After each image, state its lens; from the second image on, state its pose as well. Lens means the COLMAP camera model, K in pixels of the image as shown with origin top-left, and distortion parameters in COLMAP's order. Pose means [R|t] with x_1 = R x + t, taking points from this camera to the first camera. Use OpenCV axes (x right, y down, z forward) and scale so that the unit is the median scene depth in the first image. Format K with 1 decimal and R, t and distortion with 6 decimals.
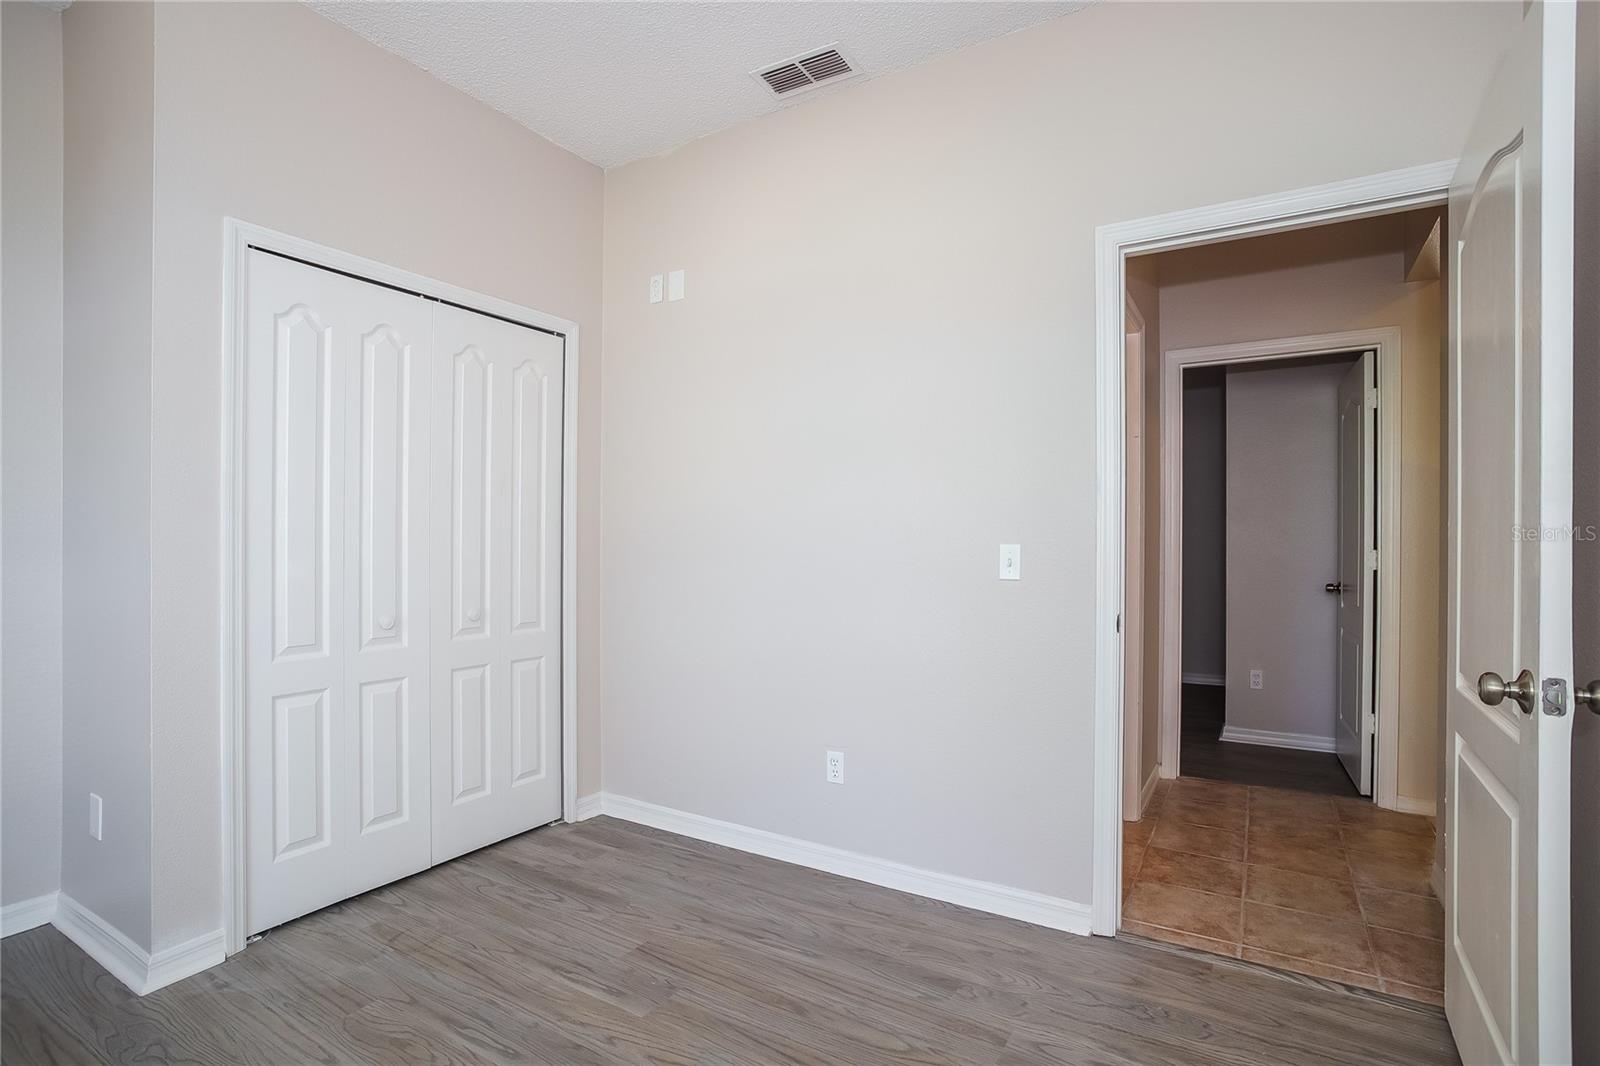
lens RADIAL K [[782.3, 0, 797.1], [0, 782.3, 540.2], [0, 0, 1]] dist [-0.052432, 0.027944]
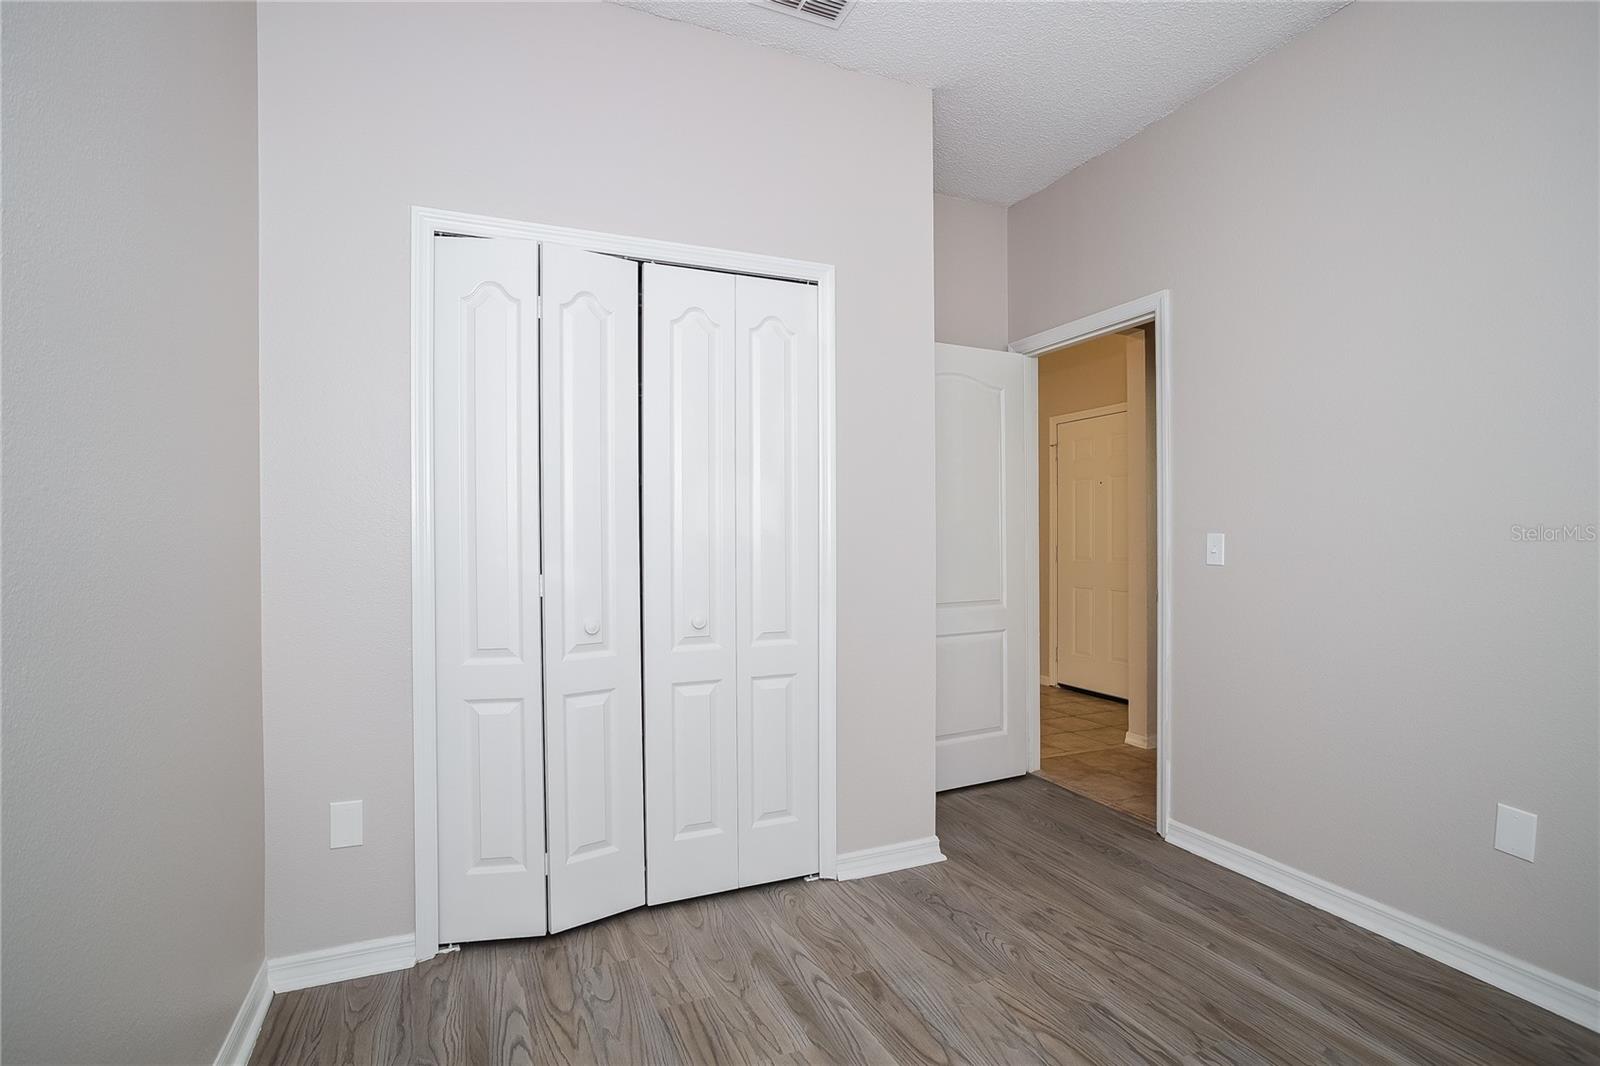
lens RADIAL K [[830.3, 0, 800.0], [0, 830.3, 533.0], [0, 0, 1]] dist [-0.017094, 0.008158]
pose [[0.844611, -0.014908, -0.535173, 0.152666], [0.017860, 0.999840, 0.000335, -0.000171], [0.535082, -0.009841, 0.844743, 0.255805]]
